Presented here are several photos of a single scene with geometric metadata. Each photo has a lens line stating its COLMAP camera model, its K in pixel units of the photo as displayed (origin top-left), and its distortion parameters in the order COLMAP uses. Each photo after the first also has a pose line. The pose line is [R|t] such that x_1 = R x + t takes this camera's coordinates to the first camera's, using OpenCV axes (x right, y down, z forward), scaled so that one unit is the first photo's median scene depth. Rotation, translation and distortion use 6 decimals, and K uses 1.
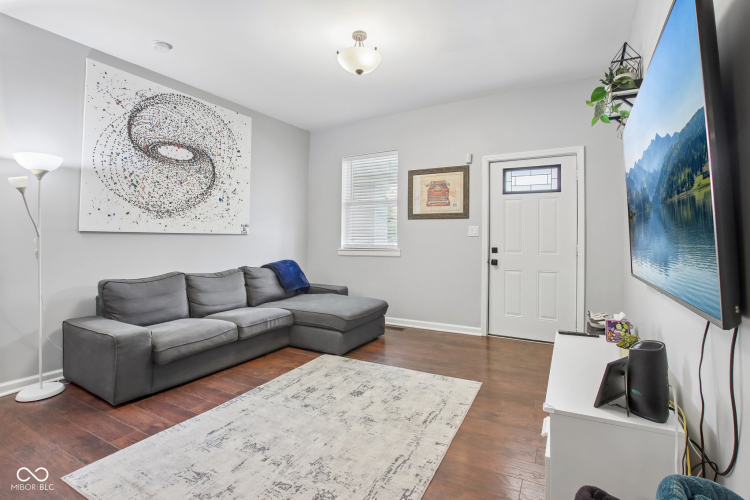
lens RADIAL K [[354.6, 0, 372.6], [0, 354.6, 234.1], [0, 0, 1]] dist [-0.030681, 0.004238]
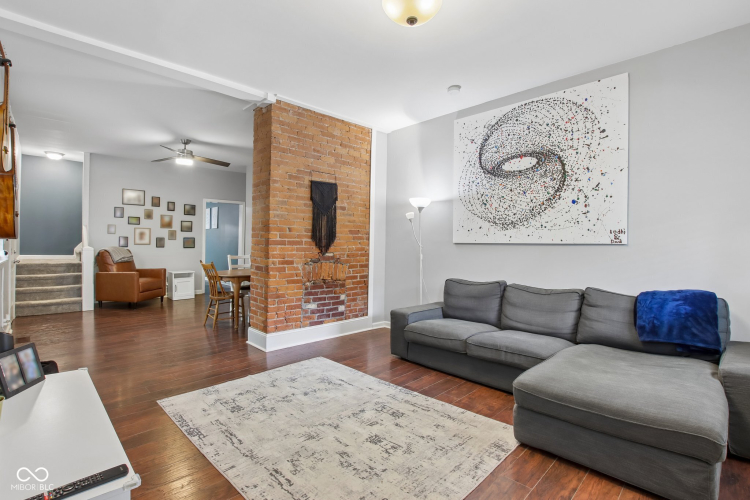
lens RADIAL K [[354.6, 0, 371.0], [0, 354.6, 243.9], [0, 0, 1]] dist [-0.030681, 0.004238]
pose [[-0.277182, -0.009245, -0.960773, 0.530730], [0.001826, 0.999947, -0.010149, 0.007710], [0.960816, -0.004568, -0.277151, 0.873236]]
